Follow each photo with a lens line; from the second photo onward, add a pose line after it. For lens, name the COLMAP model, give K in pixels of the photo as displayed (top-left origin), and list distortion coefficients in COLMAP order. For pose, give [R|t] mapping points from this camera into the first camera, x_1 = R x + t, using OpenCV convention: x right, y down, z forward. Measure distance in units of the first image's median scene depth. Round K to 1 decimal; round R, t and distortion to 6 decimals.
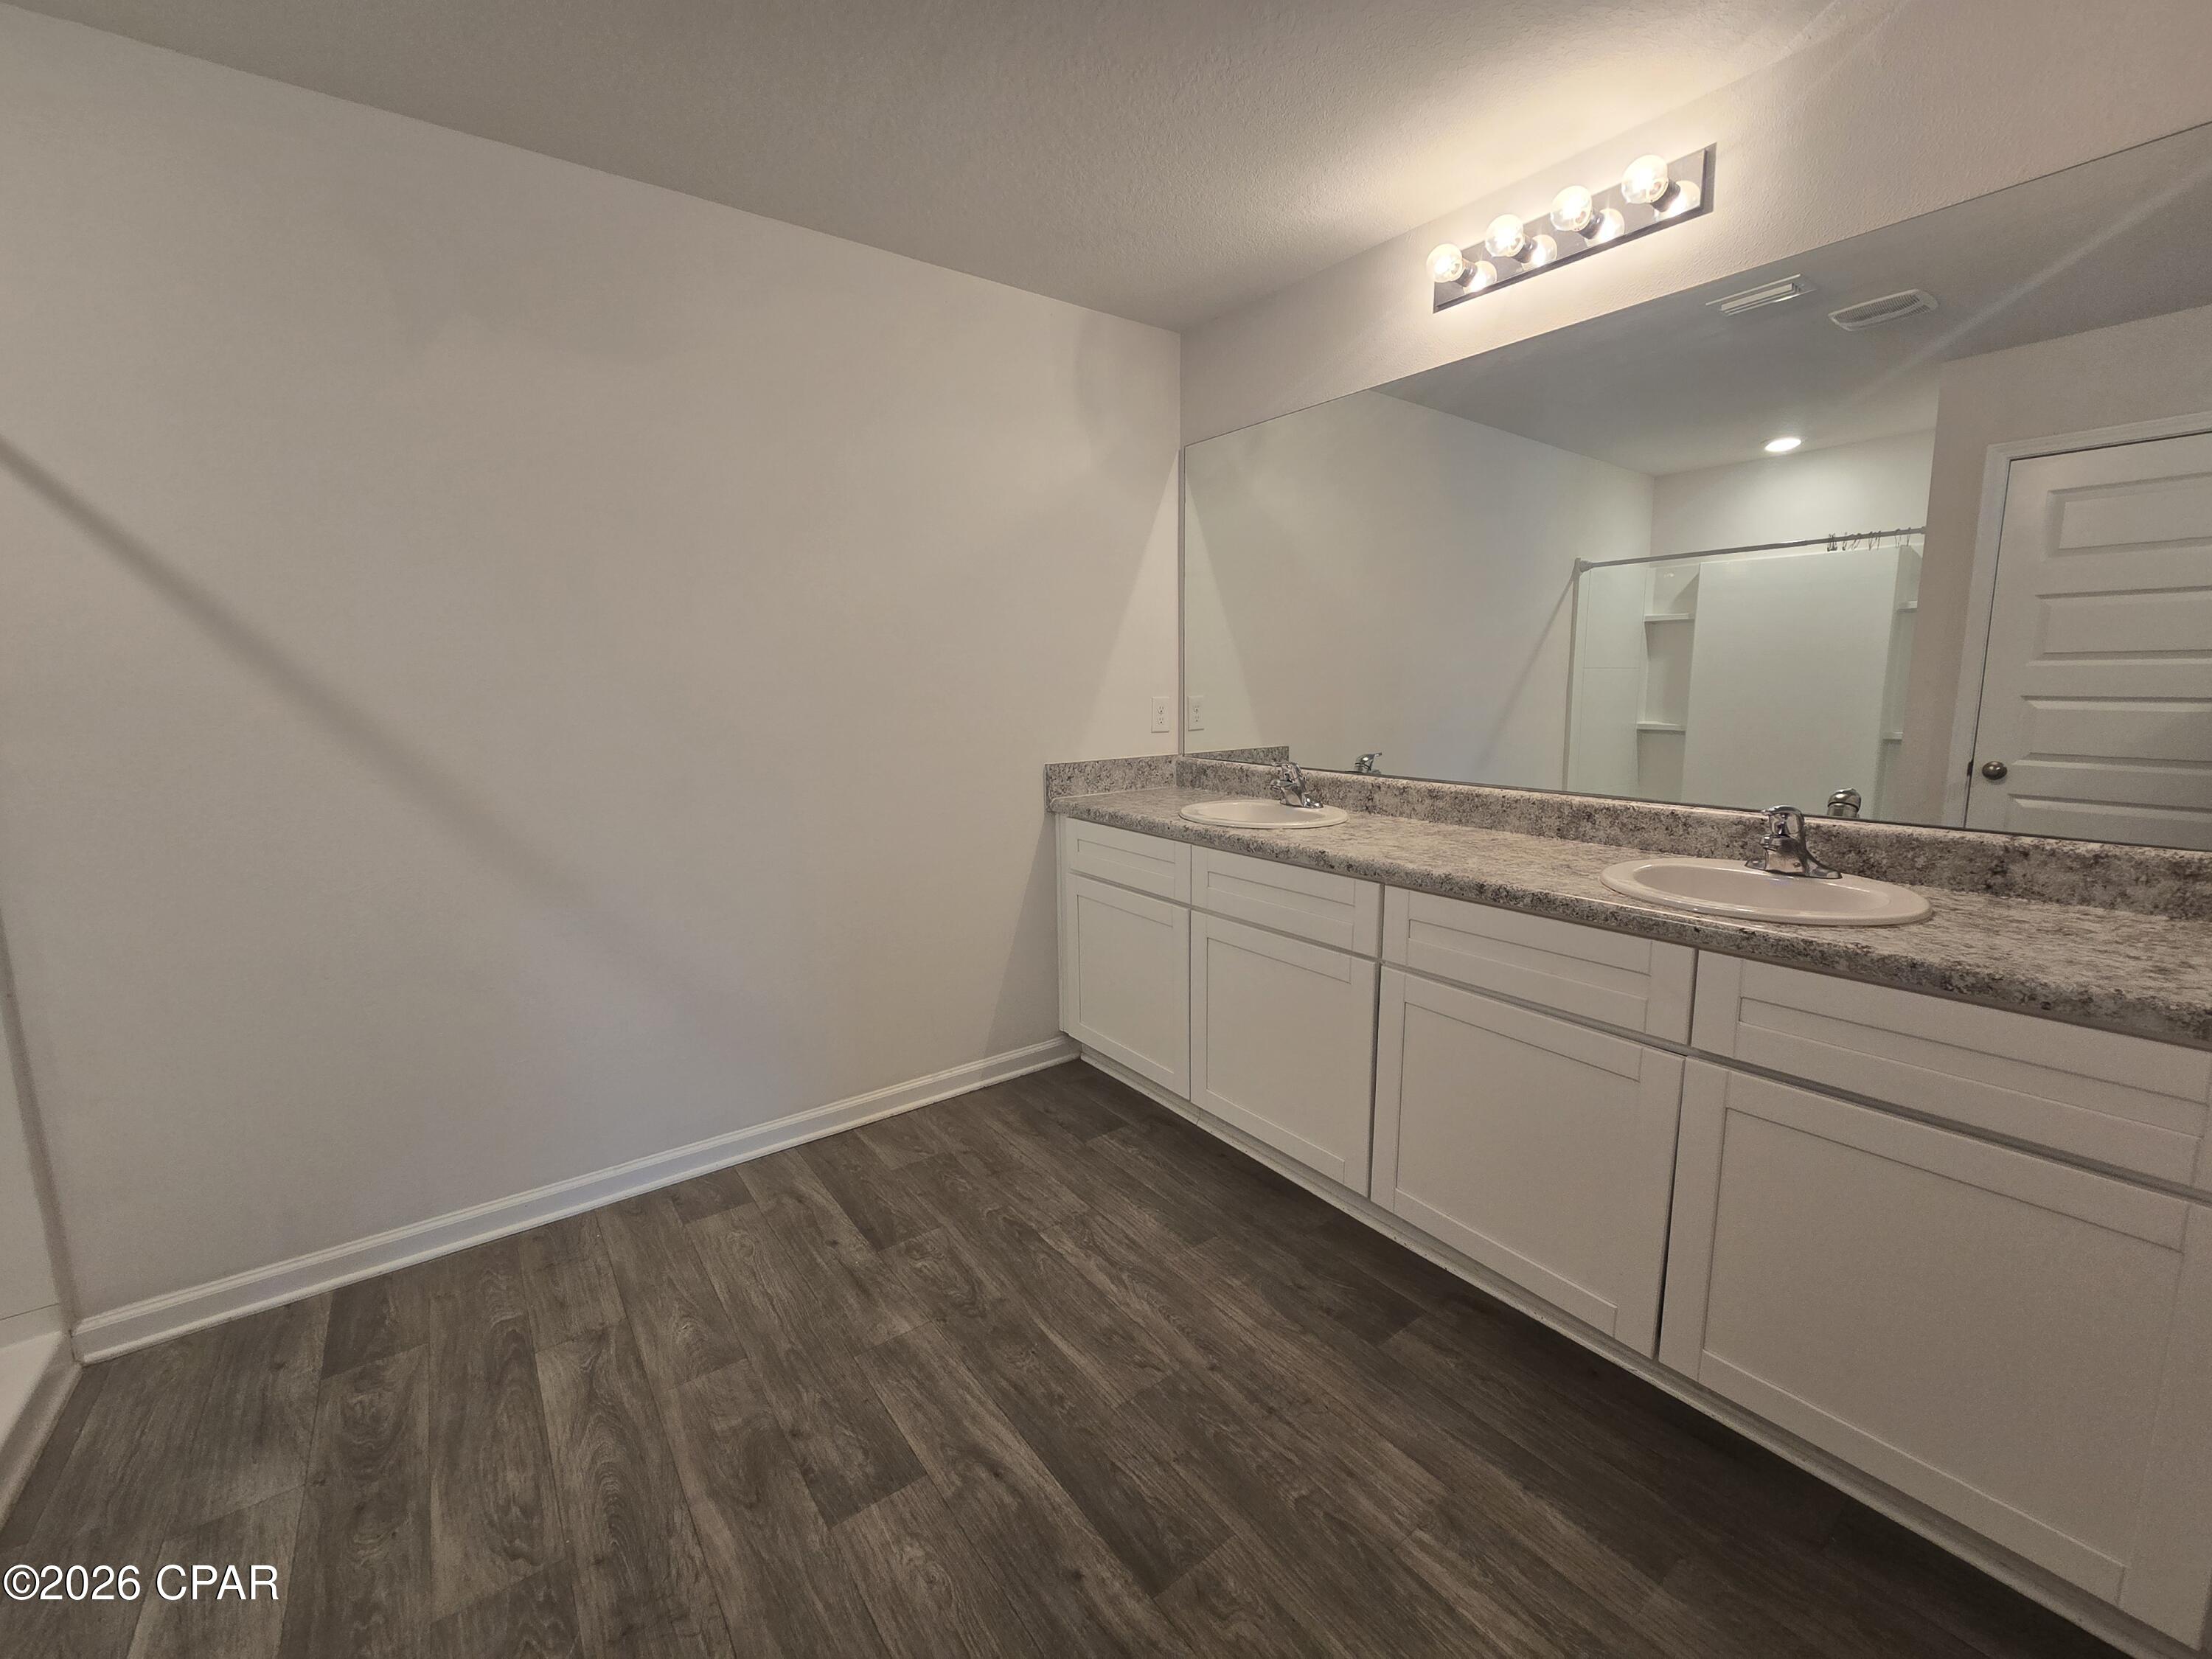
lens RADIAL K [[900.8, 0, 1106.0], [0, 900.8, 829.5], [0, 0, 1]] dist [-0.005295, -0.000500]
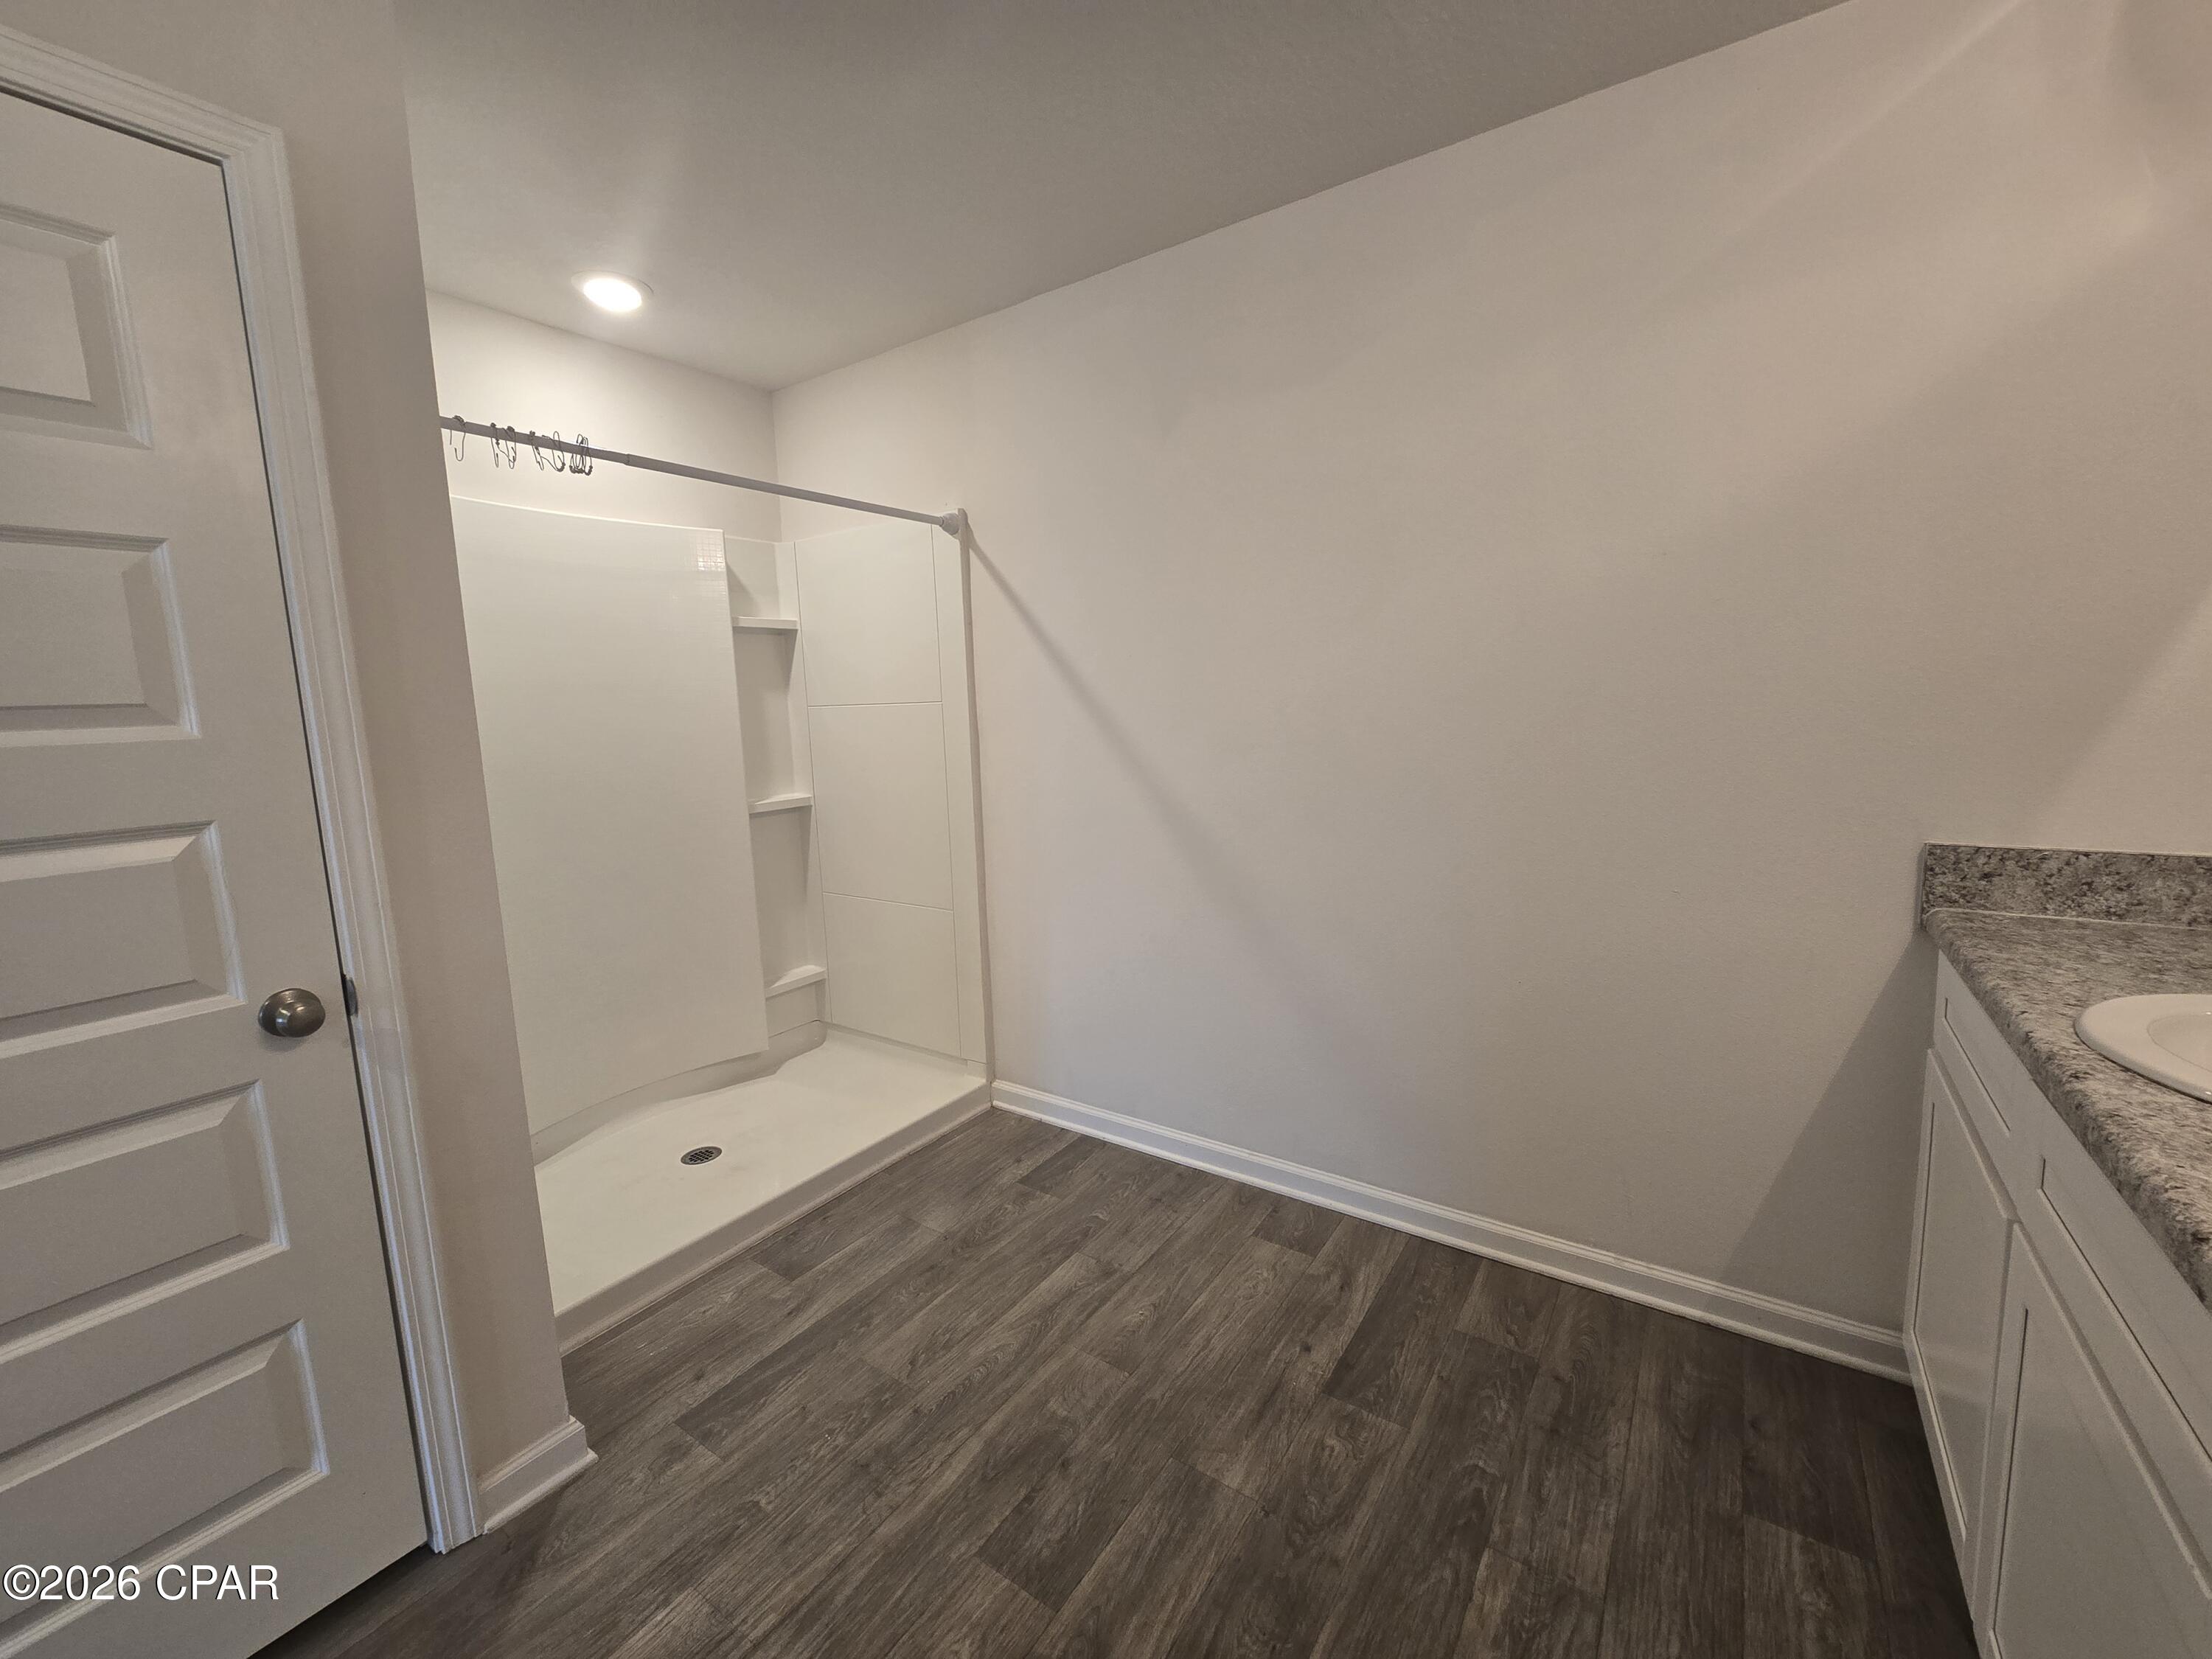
lens RADIAL K [[900.8, 0, 1106.0], [0, 900.8, 829.5], [0, 0, 1]] dist [-0.005295, -0.000500]
pose [[0.317880, 0.138366, -0.937980, 0.424218], [-0.122782, 0.986971, 0.103983, -0.114671], [0.940147, 0.082113, 0.330727, 0.539003]]
